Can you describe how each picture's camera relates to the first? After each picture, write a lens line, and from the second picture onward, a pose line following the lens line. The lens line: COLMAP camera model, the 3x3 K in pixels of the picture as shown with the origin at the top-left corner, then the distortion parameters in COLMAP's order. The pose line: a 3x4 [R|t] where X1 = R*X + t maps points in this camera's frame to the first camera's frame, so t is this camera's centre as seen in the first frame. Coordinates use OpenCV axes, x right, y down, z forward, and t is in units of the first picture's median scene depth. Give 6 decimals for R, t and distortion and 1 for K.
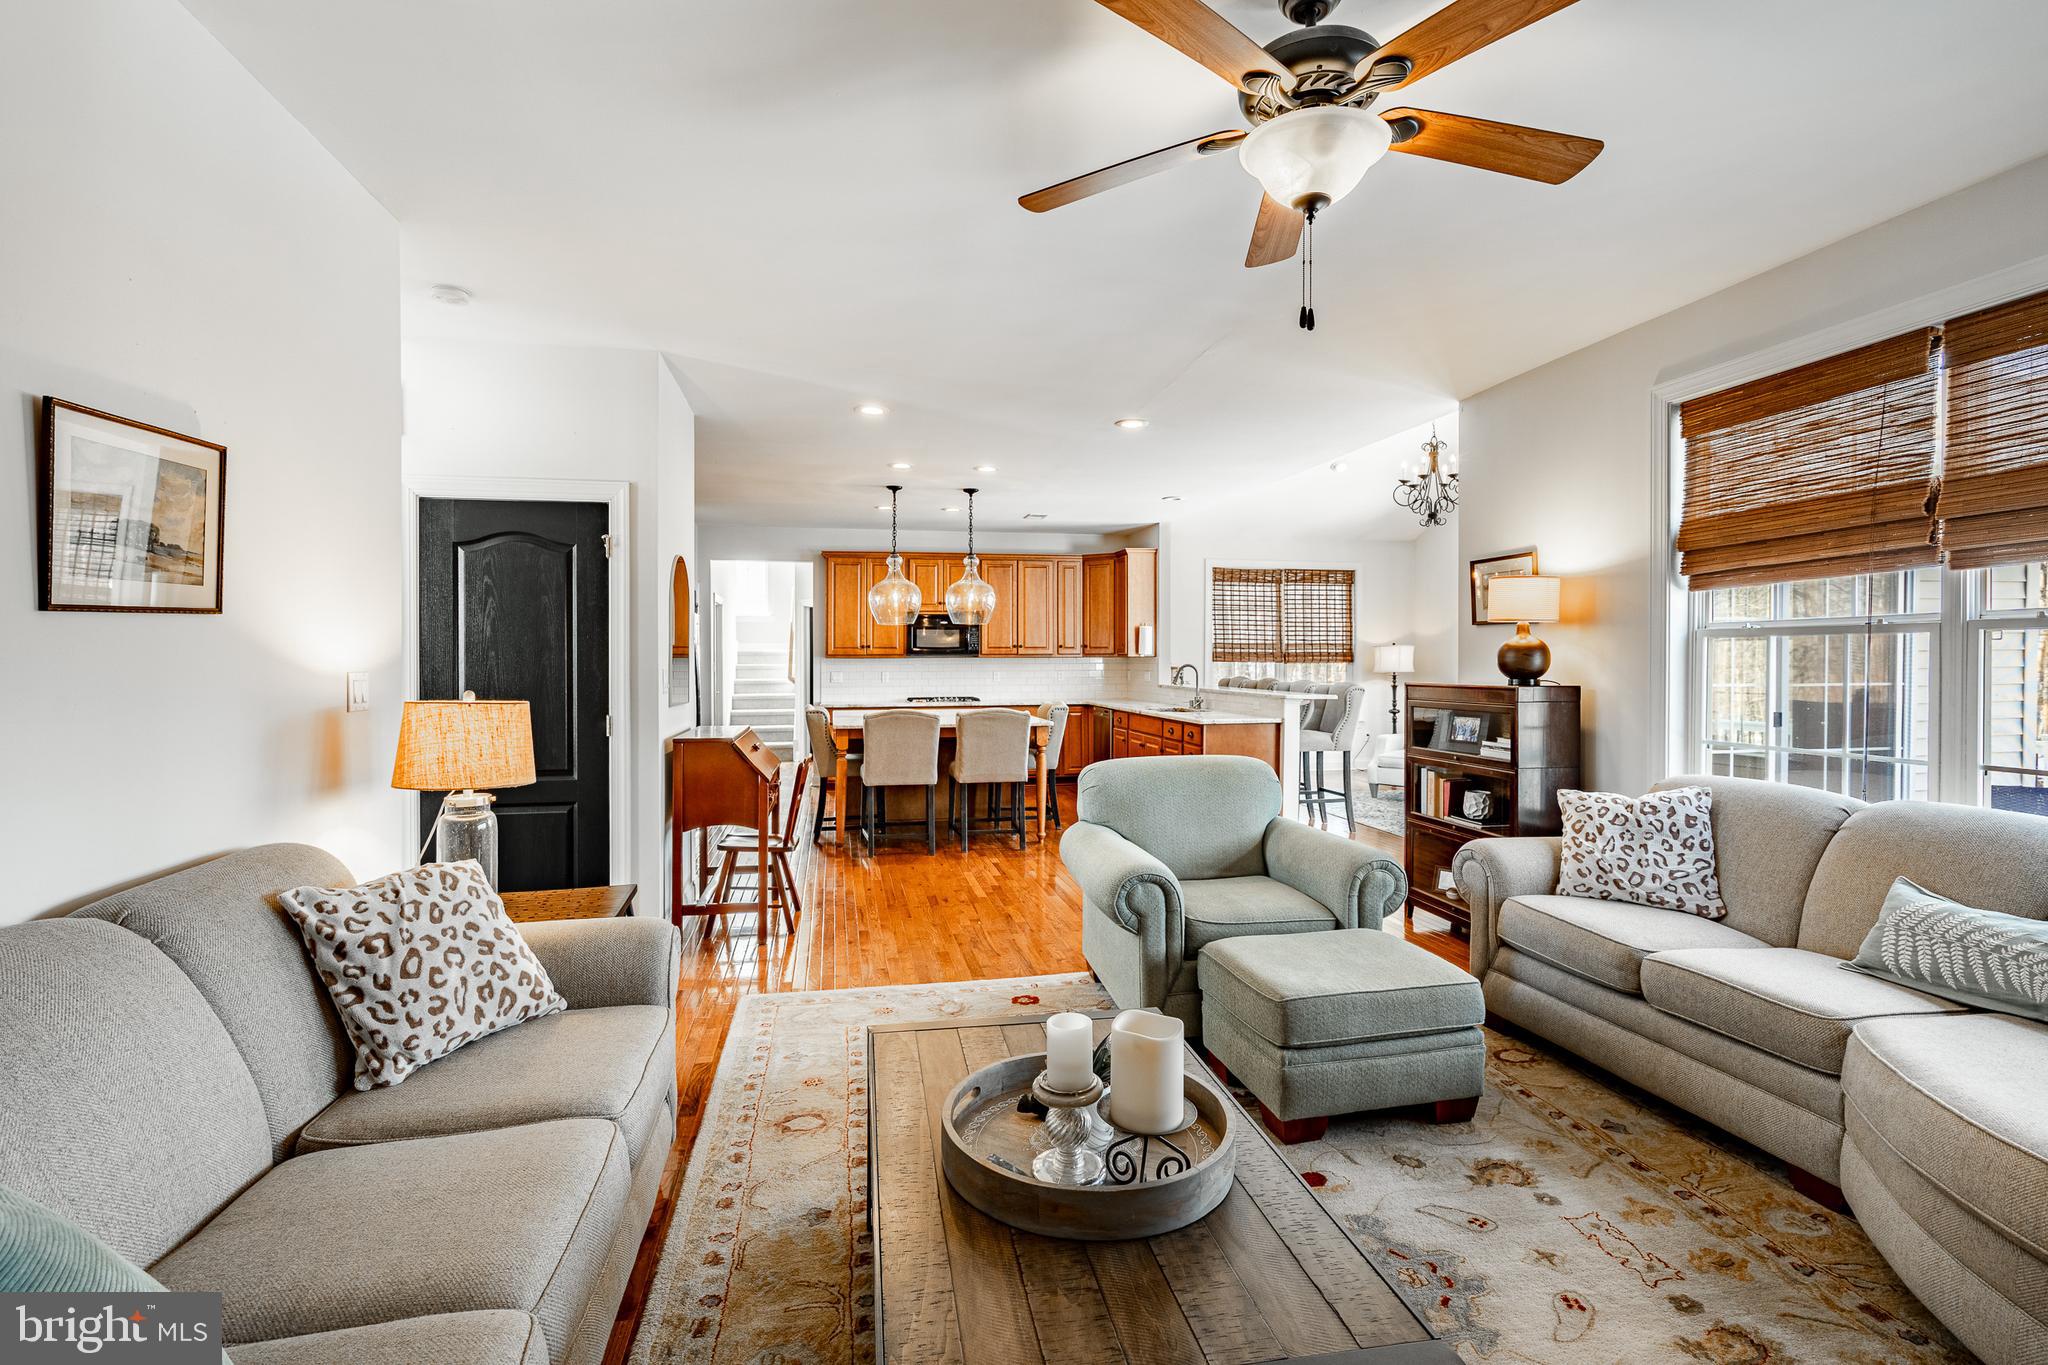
lens RADIAL K [[931.5, 0, 1024.6], [0, 931.5, 680.0], [0, 0, 1]] dist [0.000549, 0.000393]
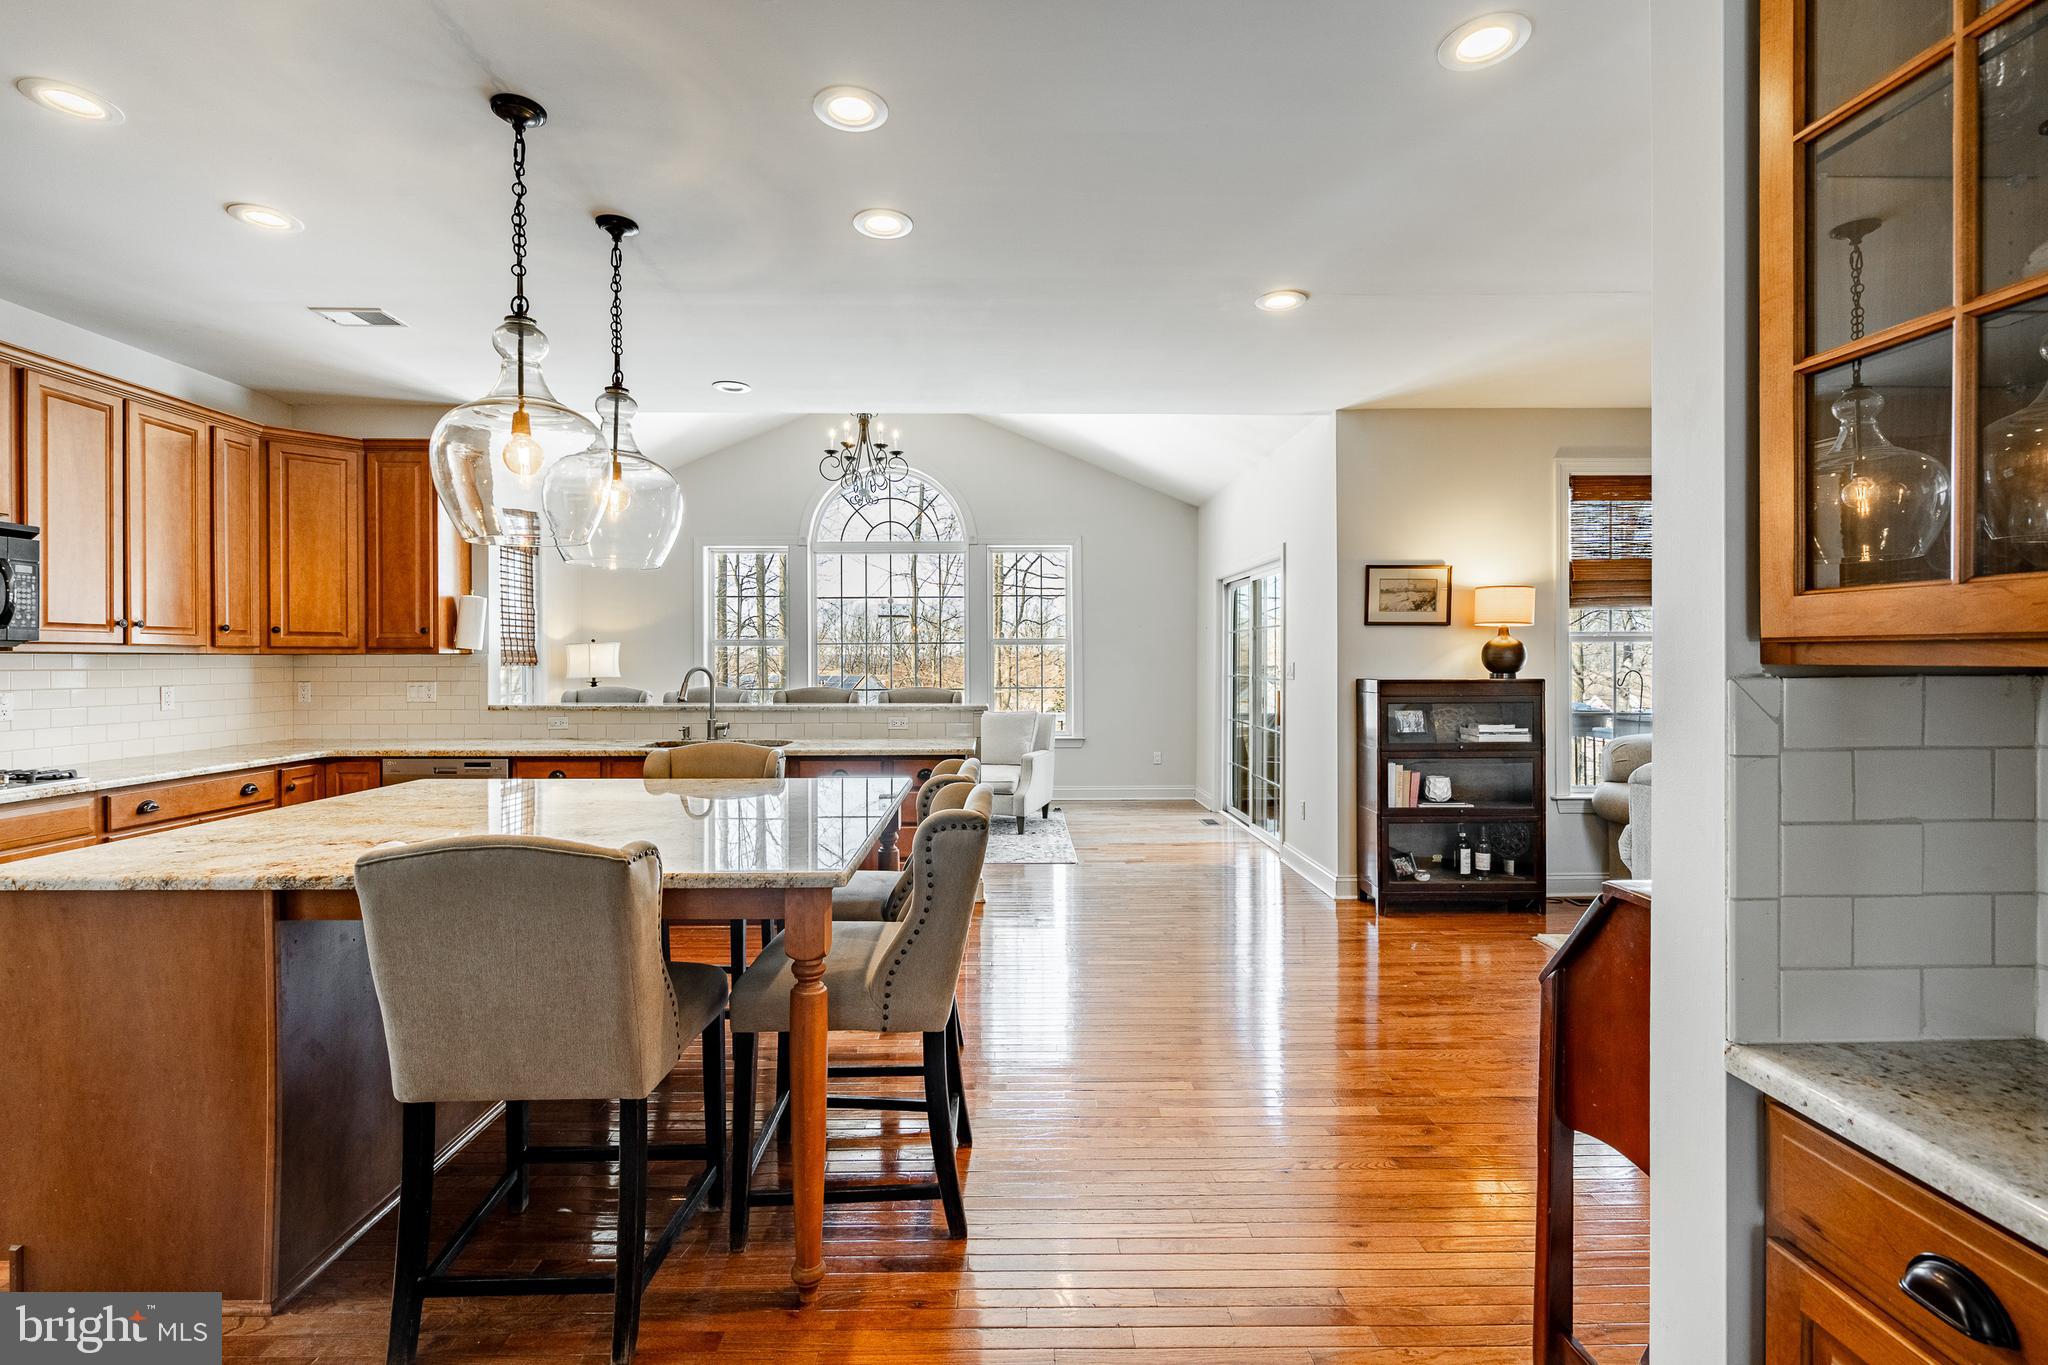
lens RADIAL K [[931.5, 0, 1002.0], [0, 931.5, 665.5], [0, 0, 1]] dist [-0.000402, 0.015046]
pose [[0.191447, -0.004487, 0.981493, -0.322386], [0.024129, 0.999709, -0.000137, -0.011121], [-0.981206, 0.023709, 0.191500, 0.595679]]
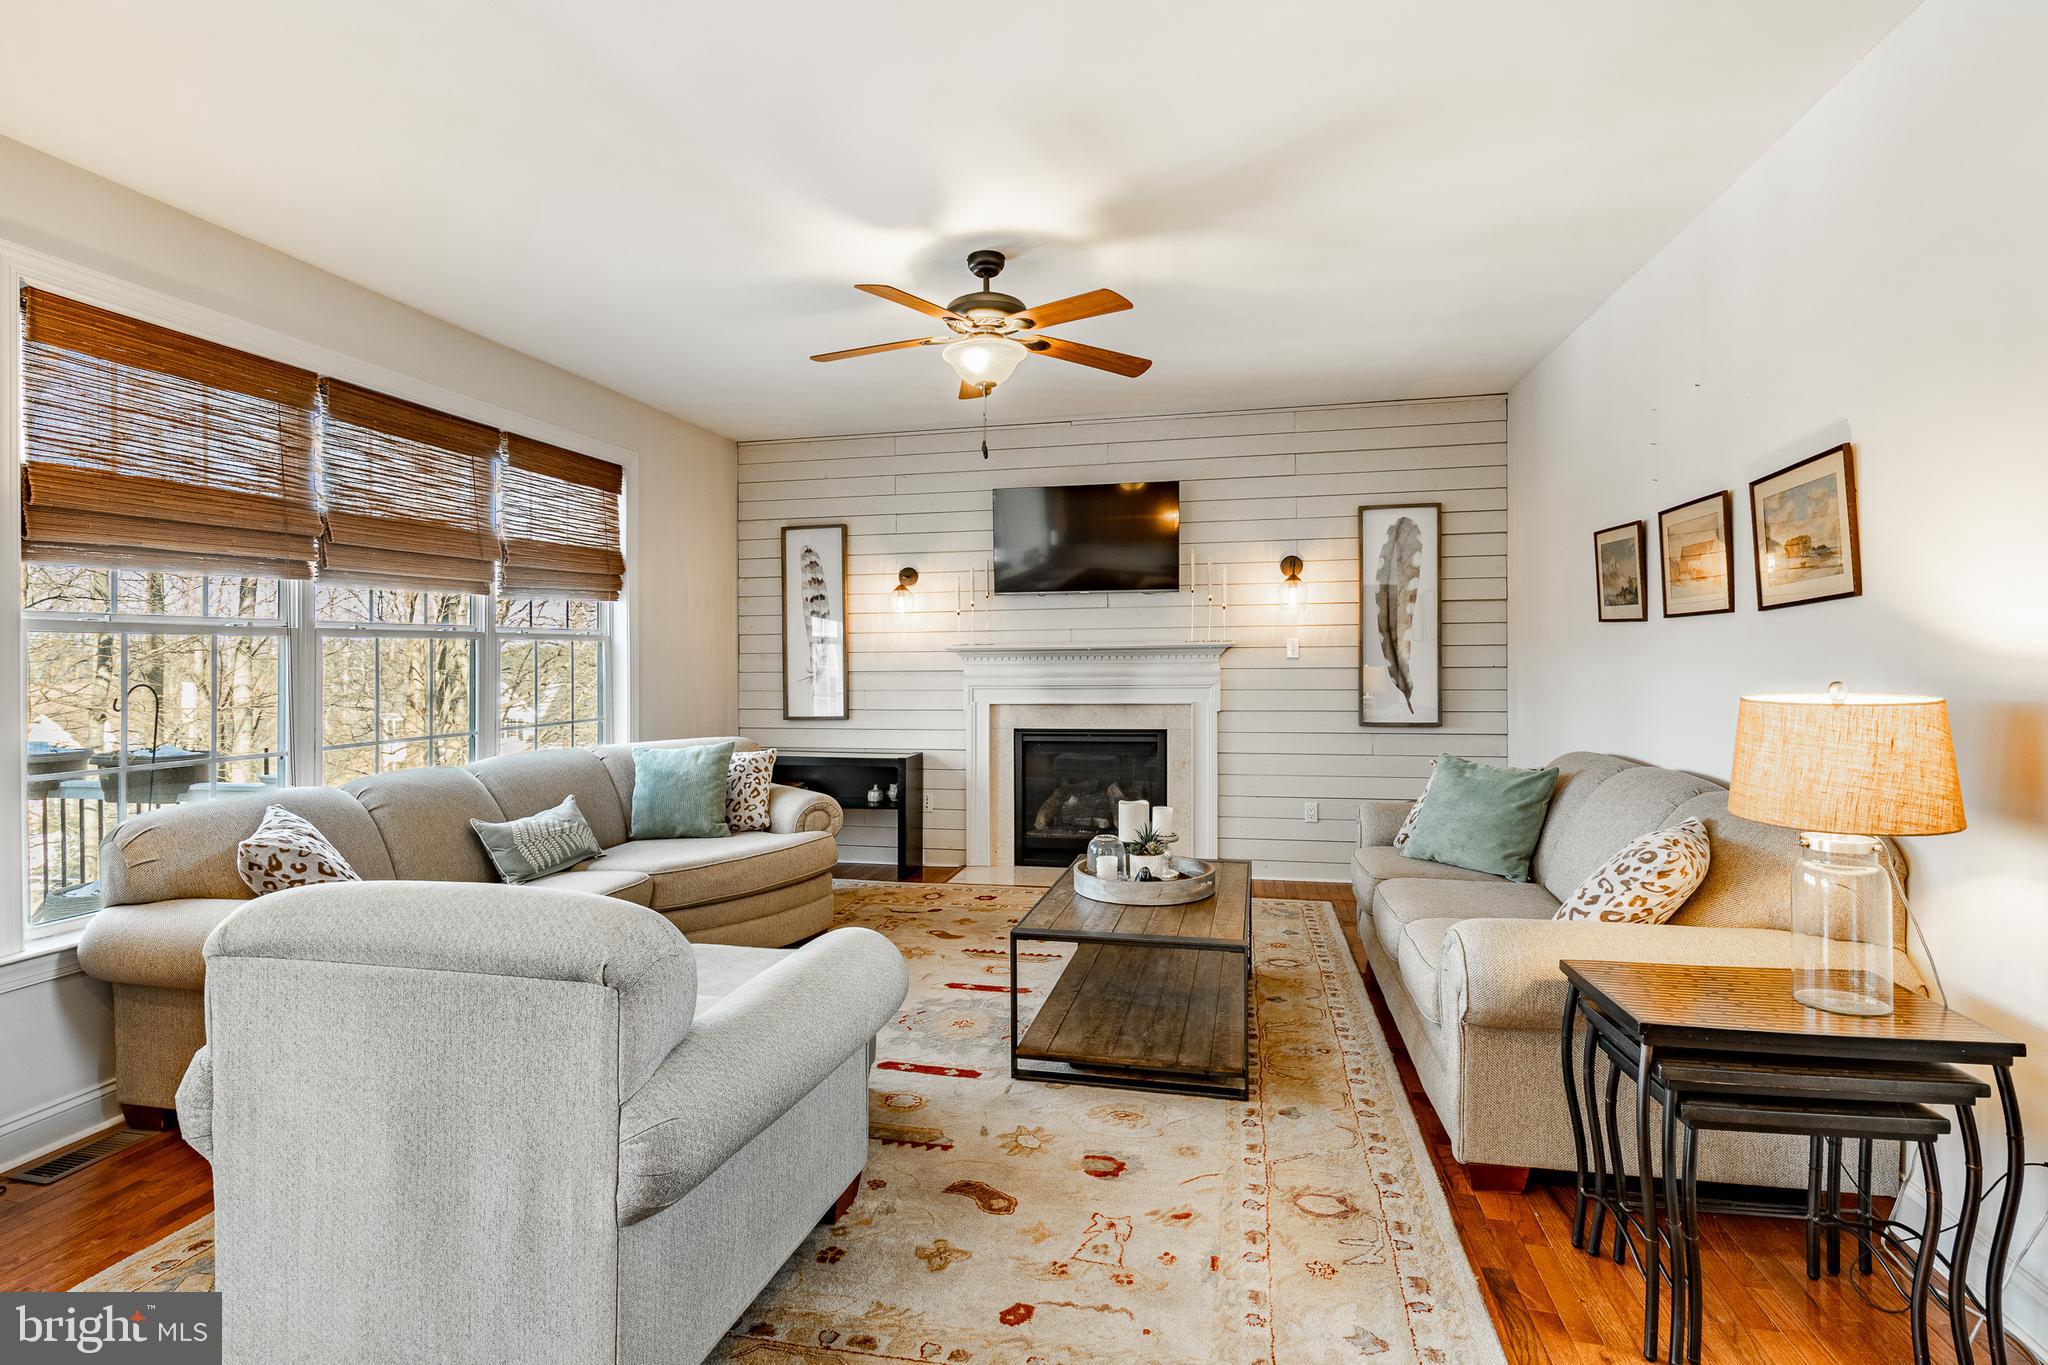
lens RADIAL K [[986.5, 0, 1022.6], [0, 986.5, 652.8], [0, 0, 1]] dist [0.005671, -0.000095]
pose [[-0.914137, 0.013560, 0.405179, -0.096659], [0.020083, 0.999728, 0.011852, -0.008195], [-0.404908, 0.018972, -0.914161, 0.516641]]
